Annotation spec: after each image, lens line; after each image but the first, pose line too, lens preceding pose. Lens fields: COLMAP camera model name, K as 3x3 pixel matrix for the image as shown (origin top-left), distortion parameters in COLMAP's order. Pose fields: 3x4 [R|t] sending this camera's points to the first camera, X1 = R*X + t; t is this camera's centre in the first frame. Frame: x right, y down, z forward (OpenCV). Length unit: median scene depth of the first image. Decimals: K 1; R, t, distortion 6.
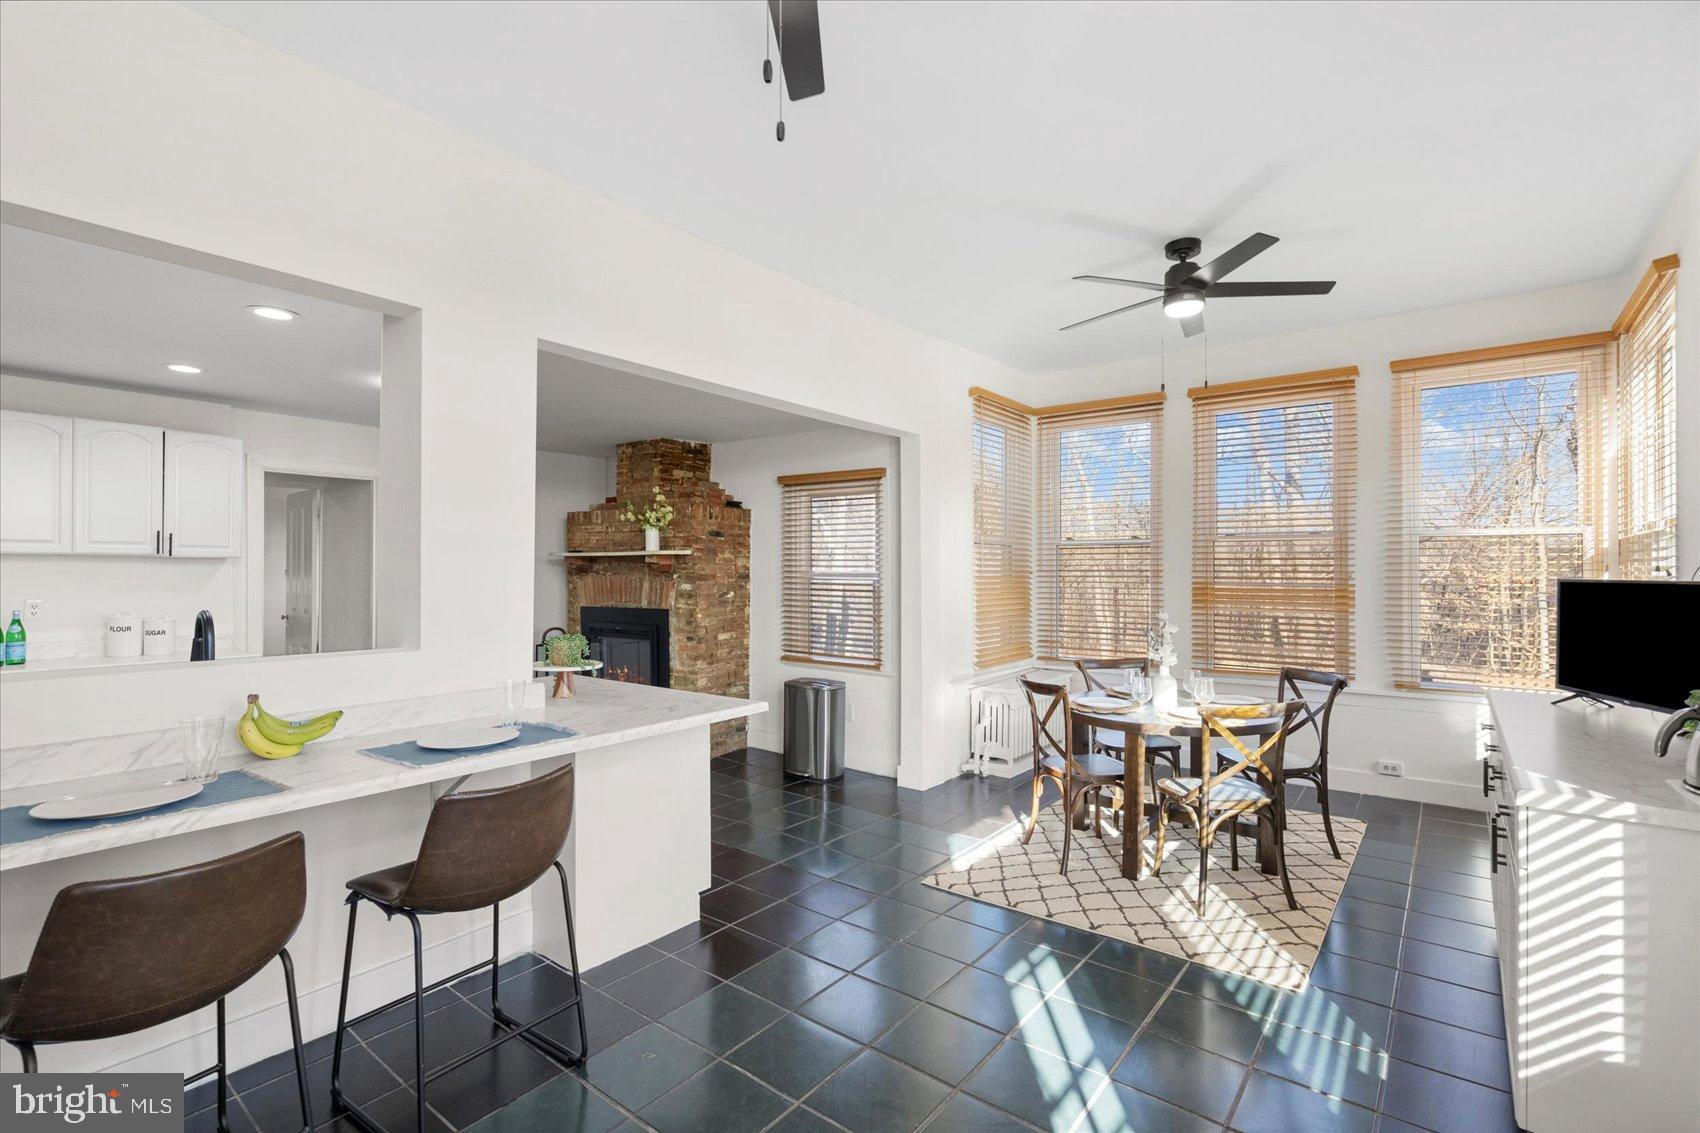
lens RADIAL K [[772.3, 0, 851.6], [0, 772.3, 564.4], [0, 0, 1]] dist [-0.002608, -0.000306]
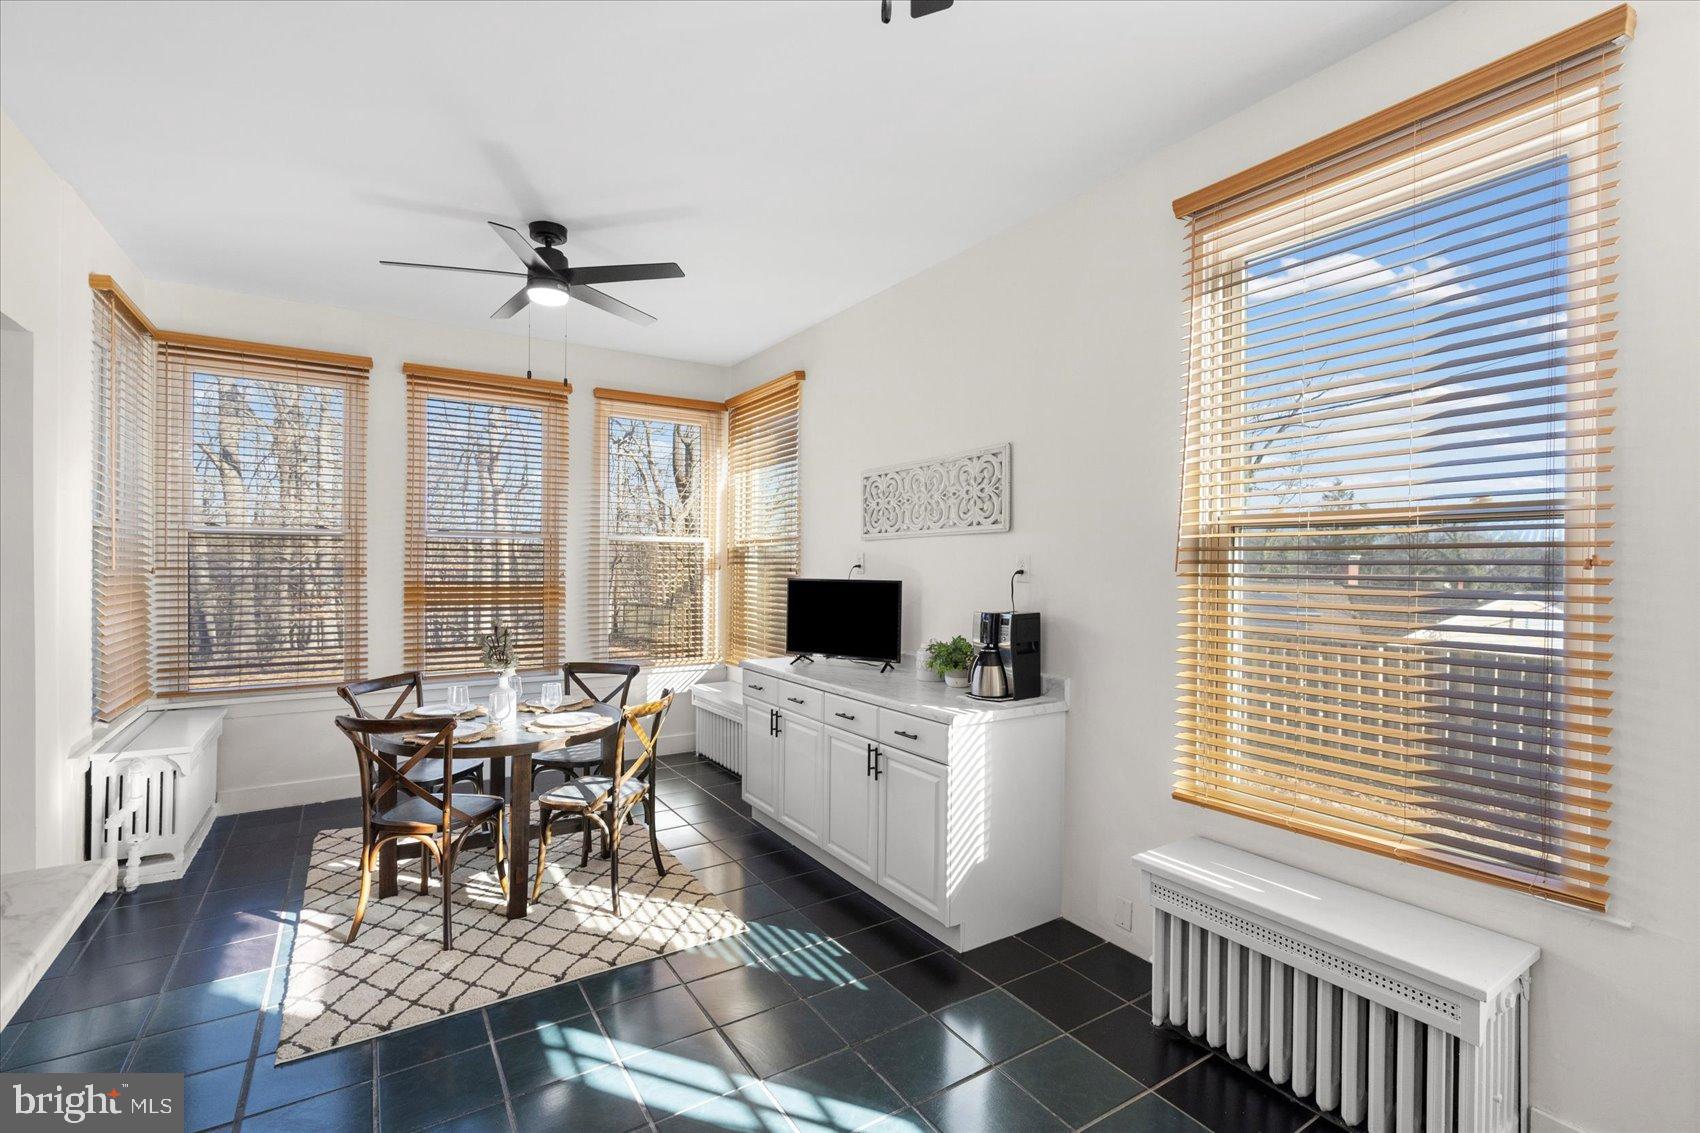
lens RADIAL K [[772.3, 0, 853.6], [0, 772.3, 570.5], [0, 0, 1]] dist [-0.002608, -0.000306]
pose [[0.324038, -0.006691, 0.946020, -0.353486], [-0.014348, 0.999825, 0.011986, -0.012636], [-0.945935, -0.017457, 0.323885, 0.340951]]
